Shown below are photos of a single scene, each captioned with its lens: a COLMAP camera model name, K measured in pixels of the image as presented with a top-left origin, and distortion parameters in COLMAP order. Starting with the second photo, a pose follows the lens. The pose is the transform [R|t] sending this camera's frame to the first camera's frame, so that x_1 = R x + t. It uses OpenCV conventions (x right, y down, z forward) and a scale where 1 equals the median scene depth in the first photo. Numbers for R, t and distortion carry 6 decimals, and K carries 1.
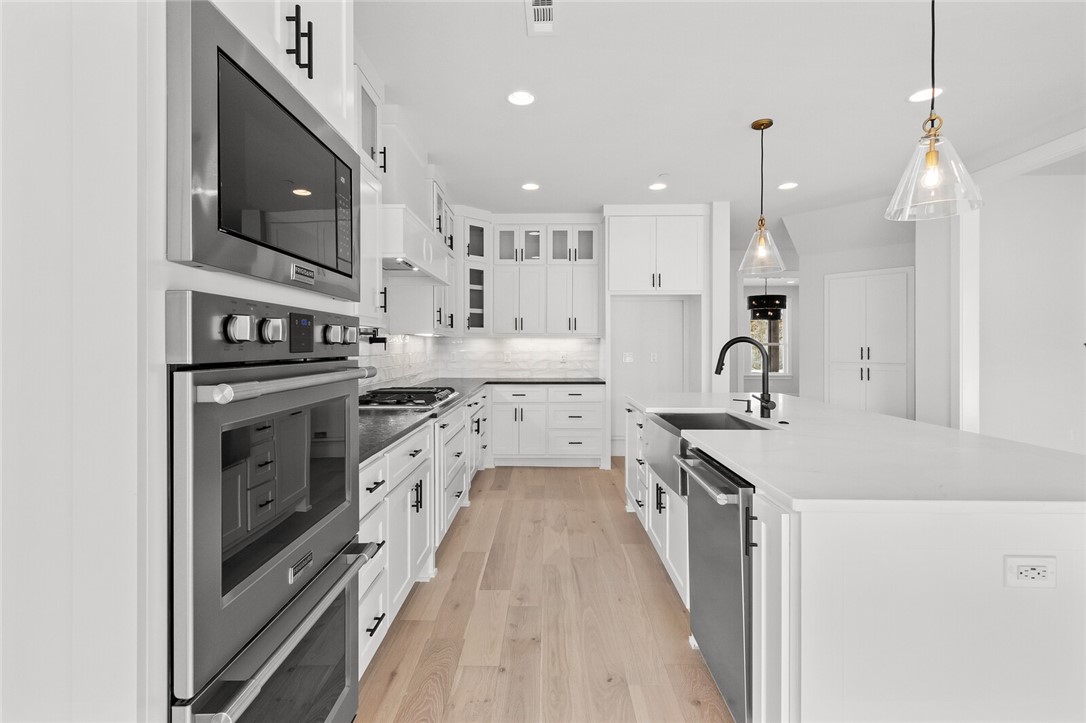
lens RADIAL K [[506.3, 0, 538.1], [0, 506.3, 349.1], [0, 0, 1]] dist [0.004107, 0.002504]
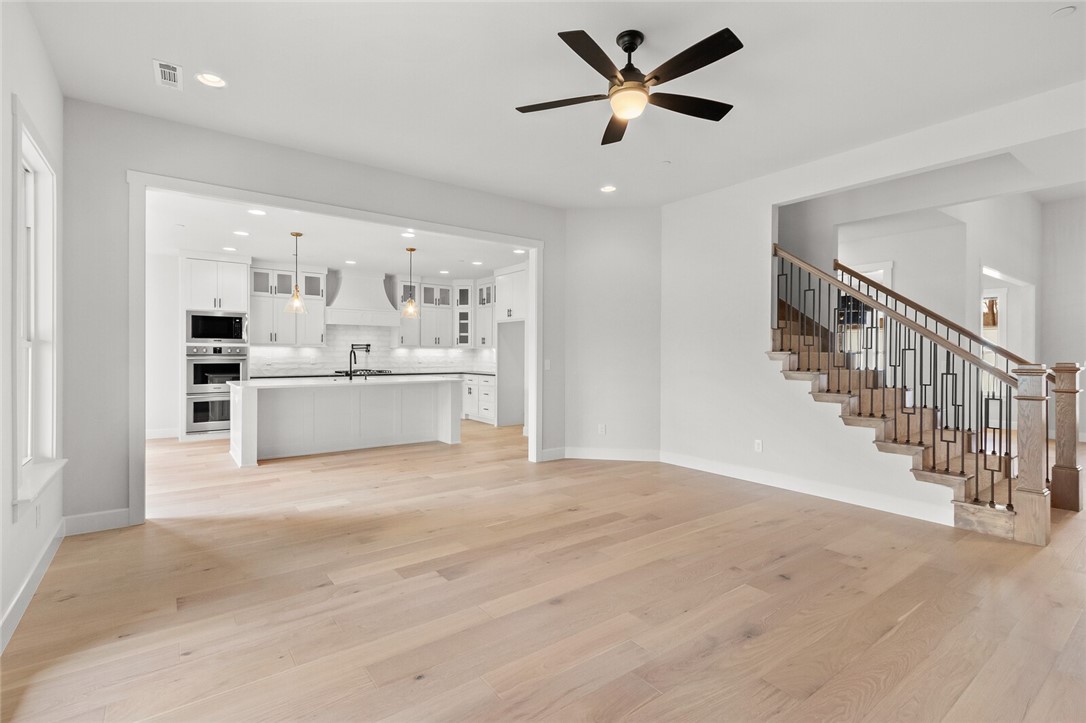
lens RADIAL K [[506.3, 0, 539.5], [0, 506.3, 350.2], [0, 0, 1]] dist [0.004107, 0.002504]
pose [[0.606338, -0.007529, -0.795171, 1.567406], [-0.005280, 0.999895, -0.013494, 0.006438], [0.795189, 0.012381, 0.606235, 0.090916]]
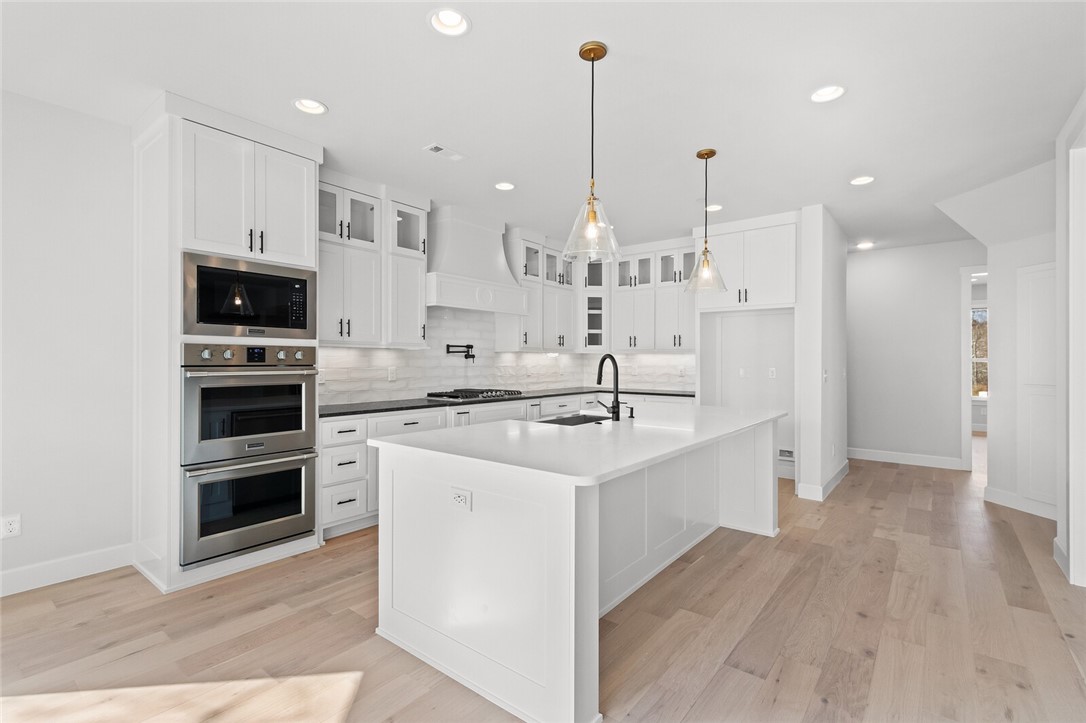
lens RADIAL K [[506.3, 0, 541.0], [0, 506.3, 358.1], [0, 0, 1]] dist [0.004107, 0.002504]
pose [[0.797446, 0.000819, -0.603390, 0.513651], [-0.007233, 0.999940, -0.008203, -0.001426], [0.603347, 0.010905, 0.797404, -0.036653]]
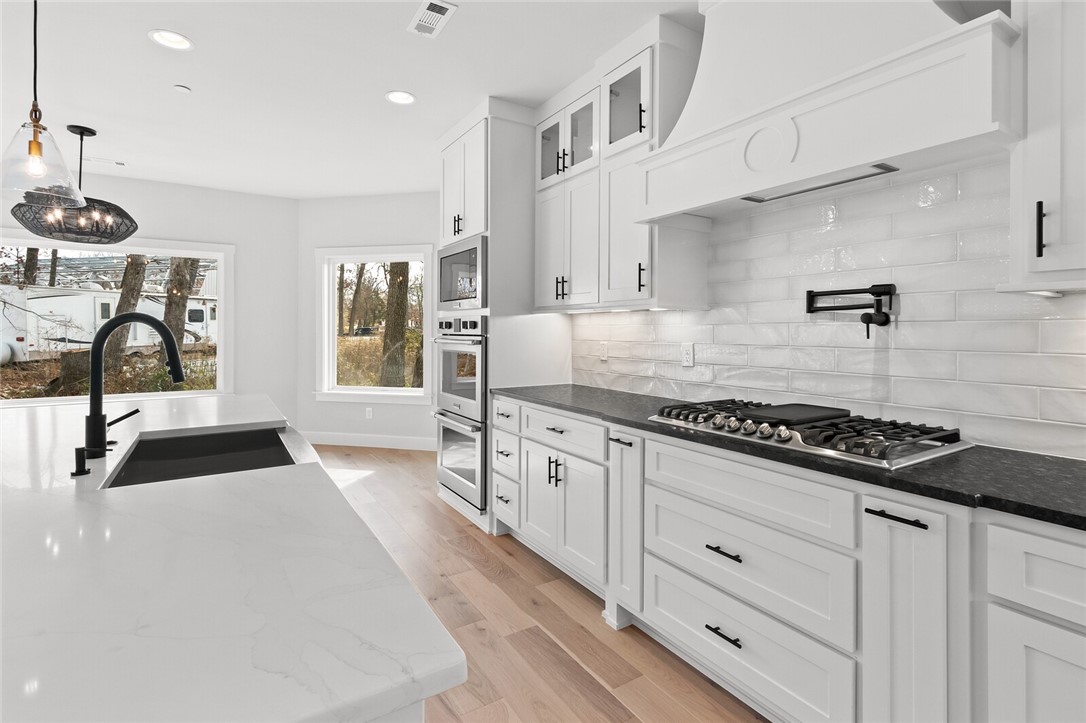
lens RADIAL K [[506.3, 0, 549.8], [0, 506.3, 330.7], [0, 0, 1]] dist [0.004107, 0.002504]
pose [[-0.825644, 0.004512, -0.564173, 0.168345], [-0.000239, 0.999965, 0.008348, -0.007019], [0.564191, 0.007028, -0.825614, 0.855598]]
